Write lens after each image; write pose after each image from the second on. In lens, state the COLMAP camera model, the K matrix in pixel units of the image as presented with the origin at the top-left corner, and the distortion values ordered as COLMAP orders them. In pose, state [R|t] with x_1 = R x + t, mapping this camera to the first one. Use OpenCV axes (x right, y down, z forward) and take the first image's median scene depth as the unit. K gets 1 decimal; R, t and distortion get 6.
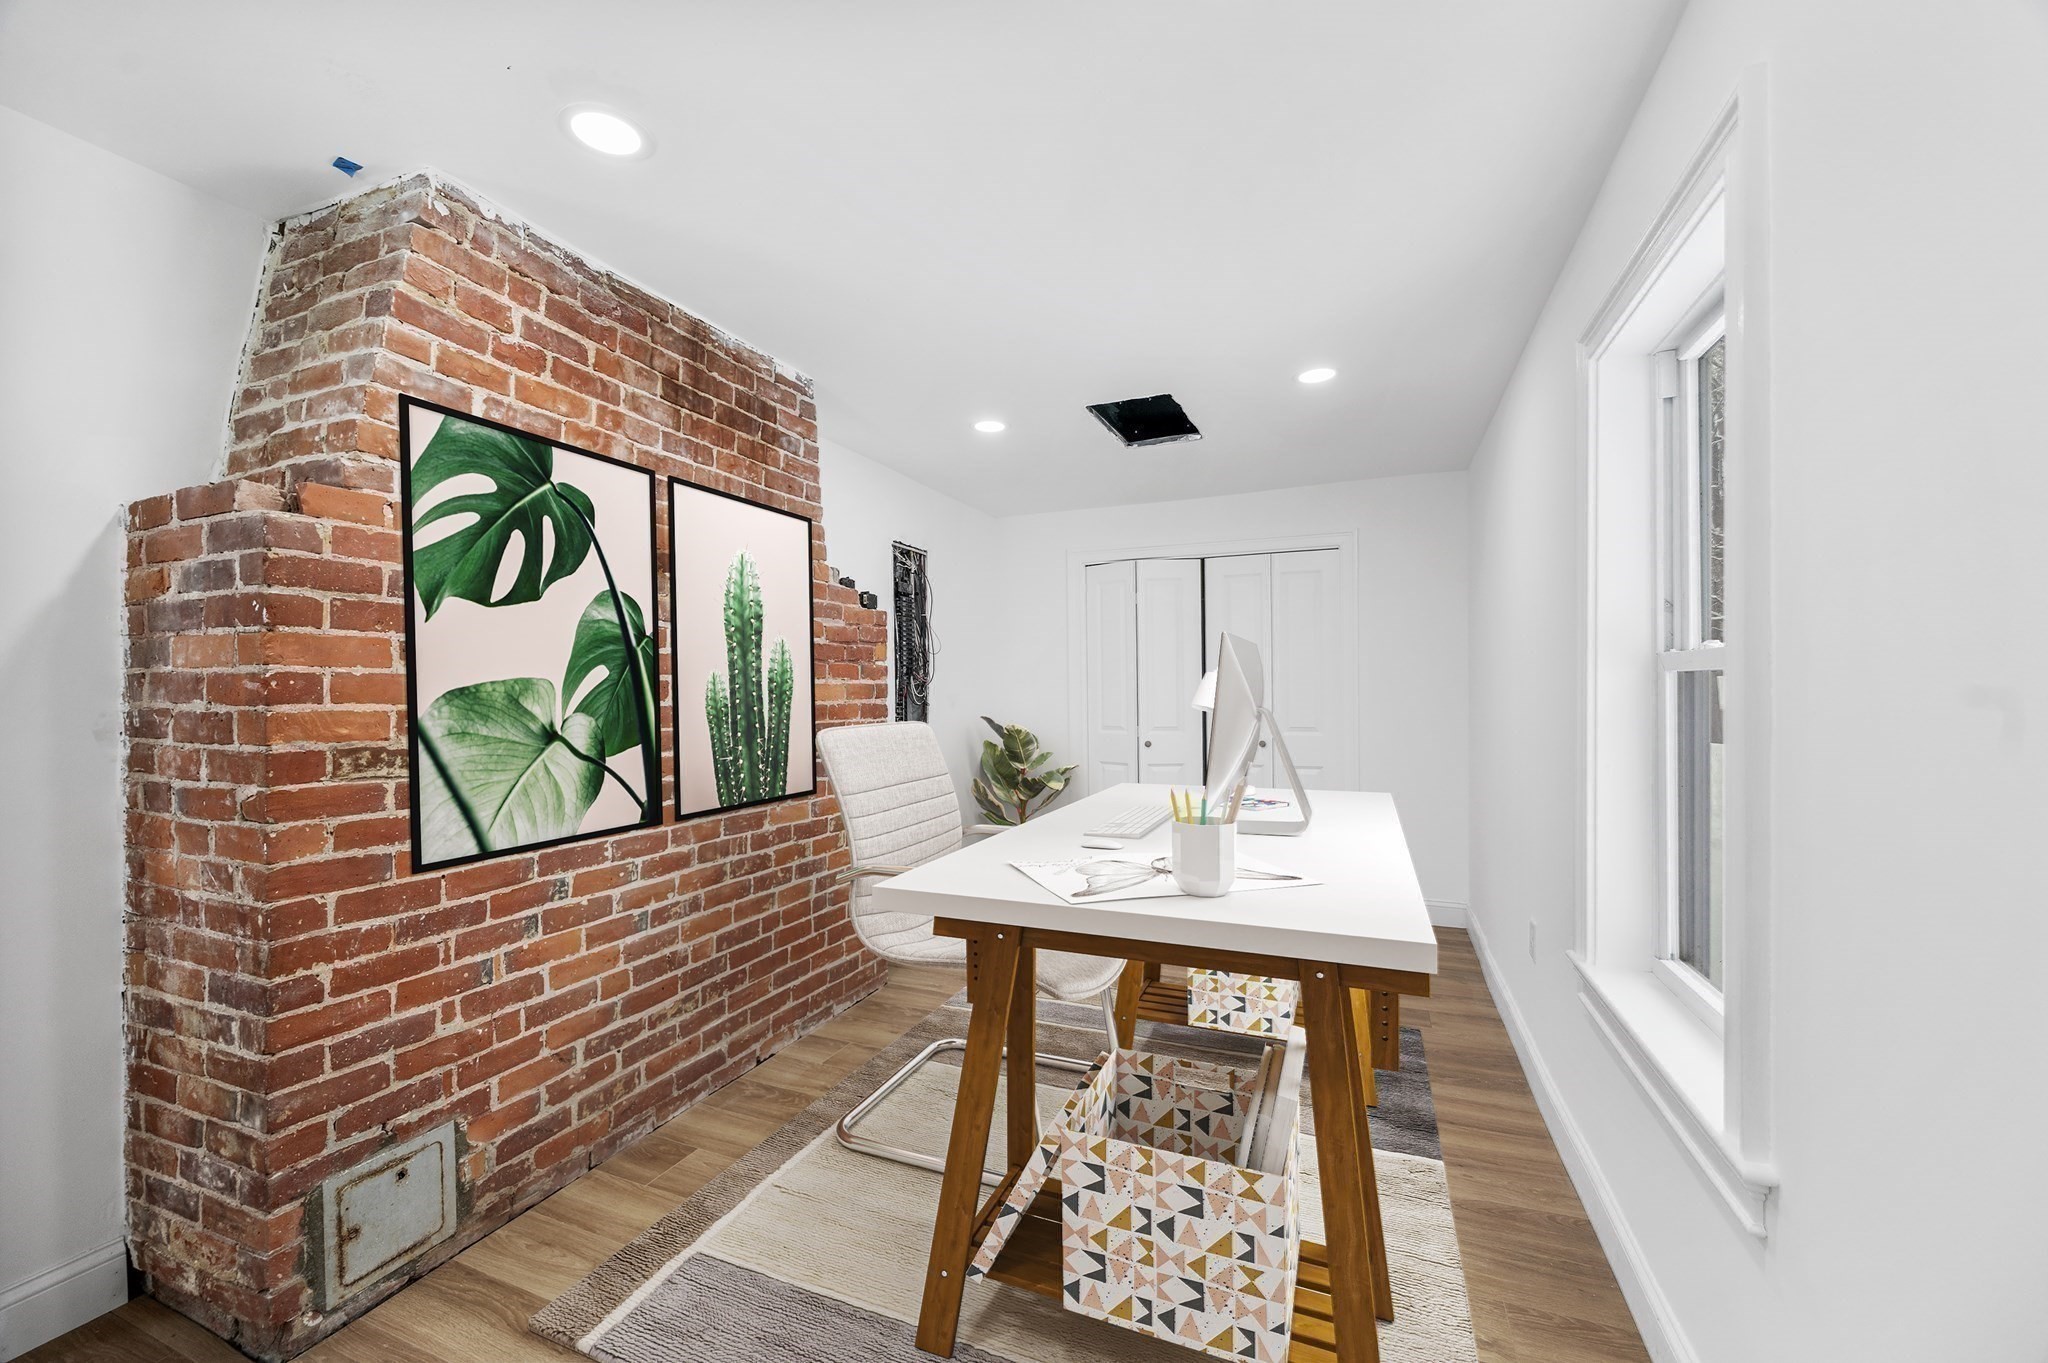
lens RADIAL K [[834.8, 0, 1038.5], [0, 834.8, 693.9], [0, 0, 1]] dist [-0.003630, 0.000623]
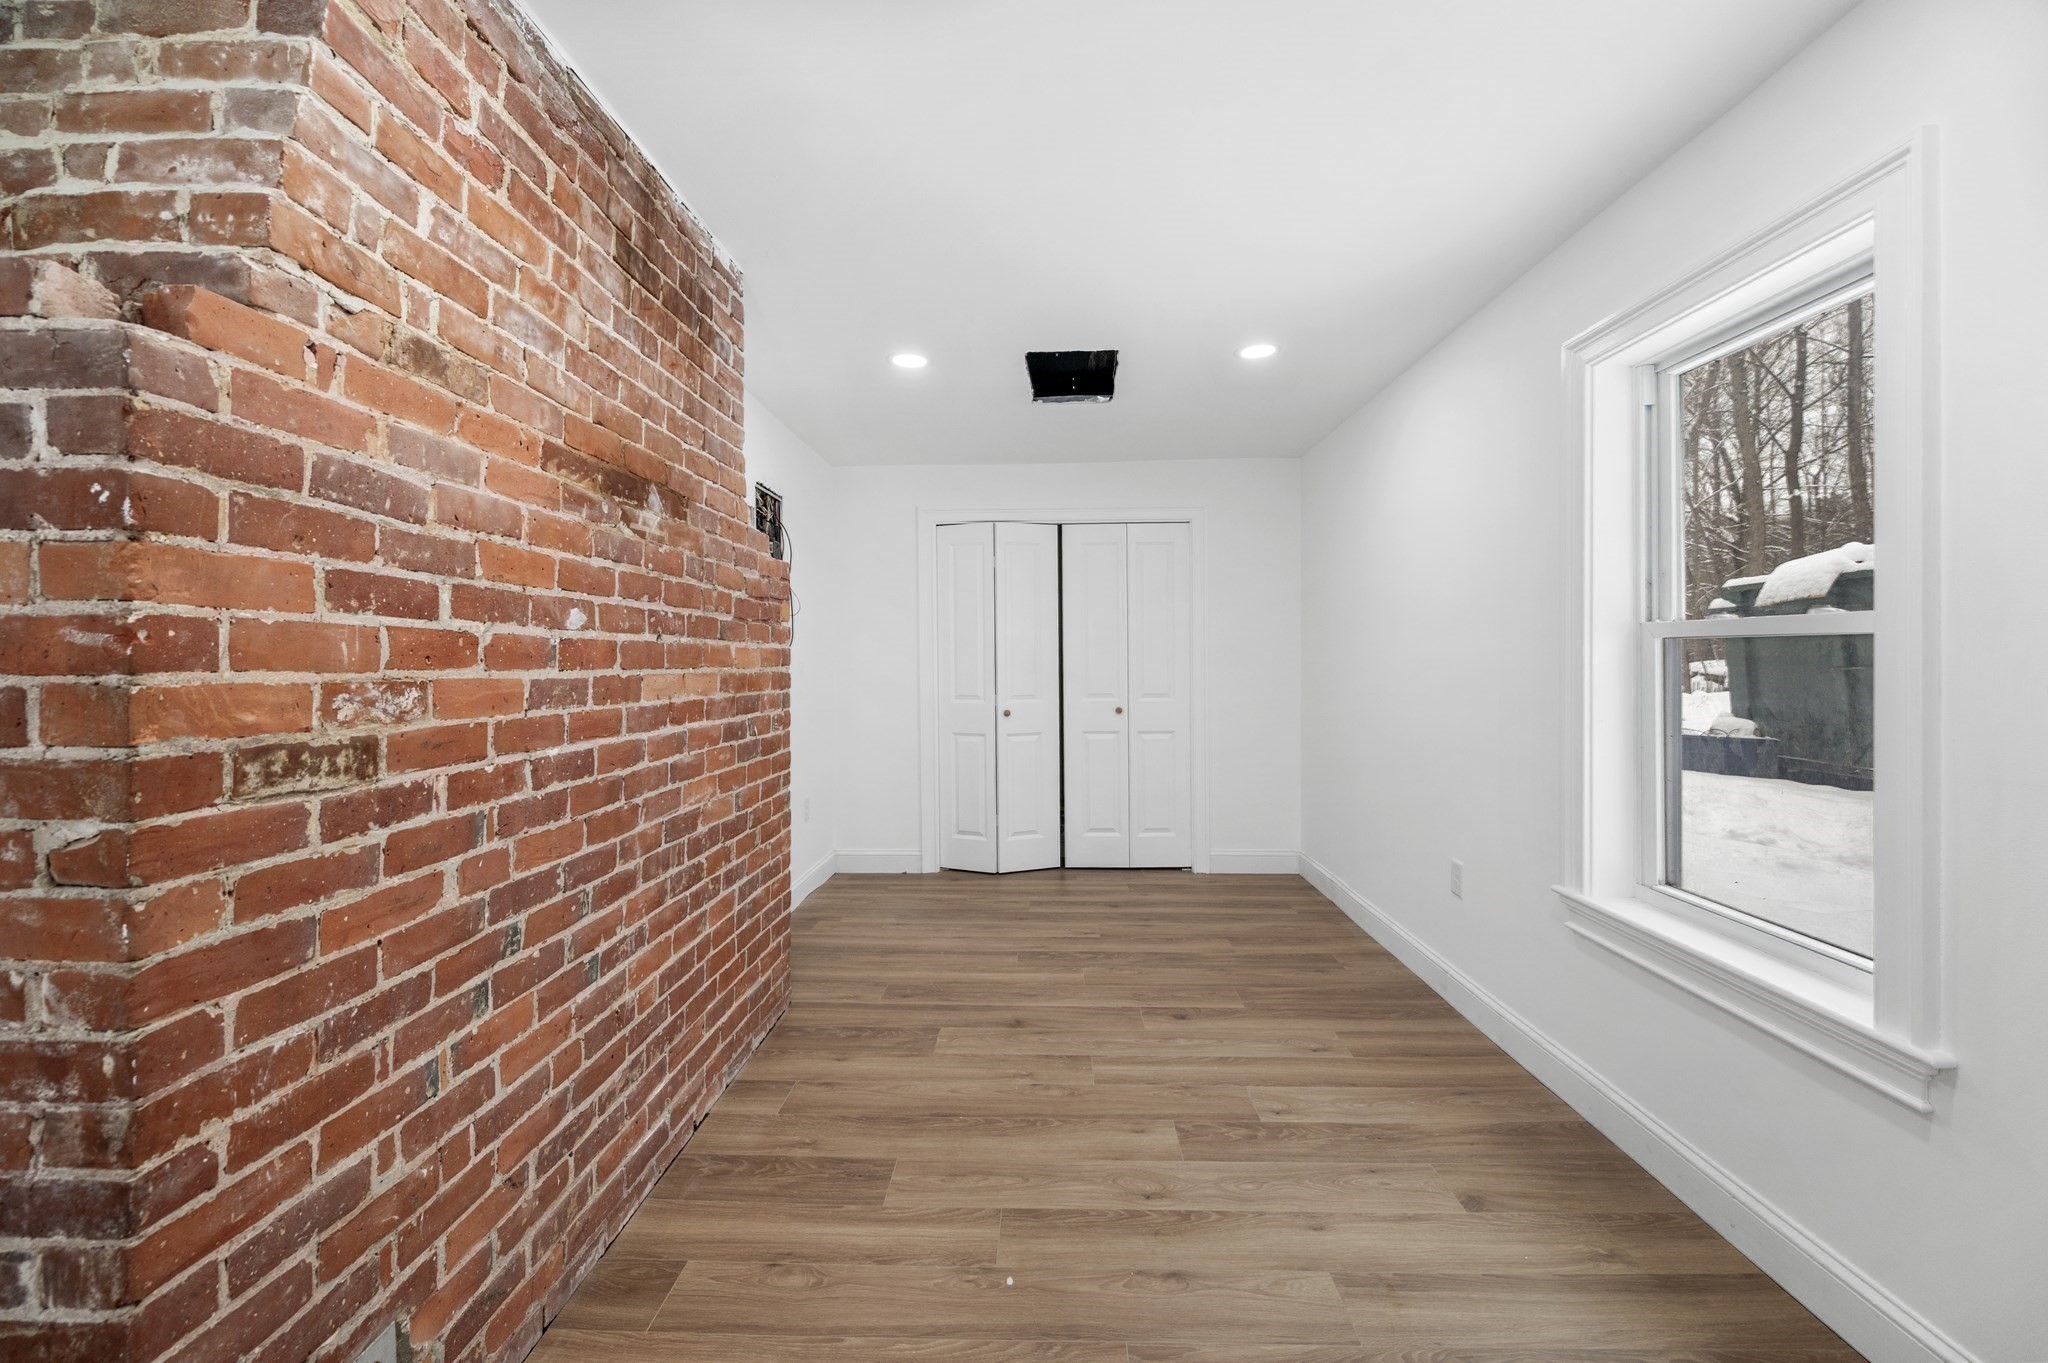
lens RADIAL K [[834.8, 0, 1052.6], [0, 834.8, 661.3], [0, 0, 1]] dist [-0.003630, 0.000623]
pose [[0.932184, -0.000519, 0.361984, -0.435727], [0.001443, 0.999996, -0.002283, 0.005647], [-0.361982, 0.002651, 0.932182, 0.205768]]
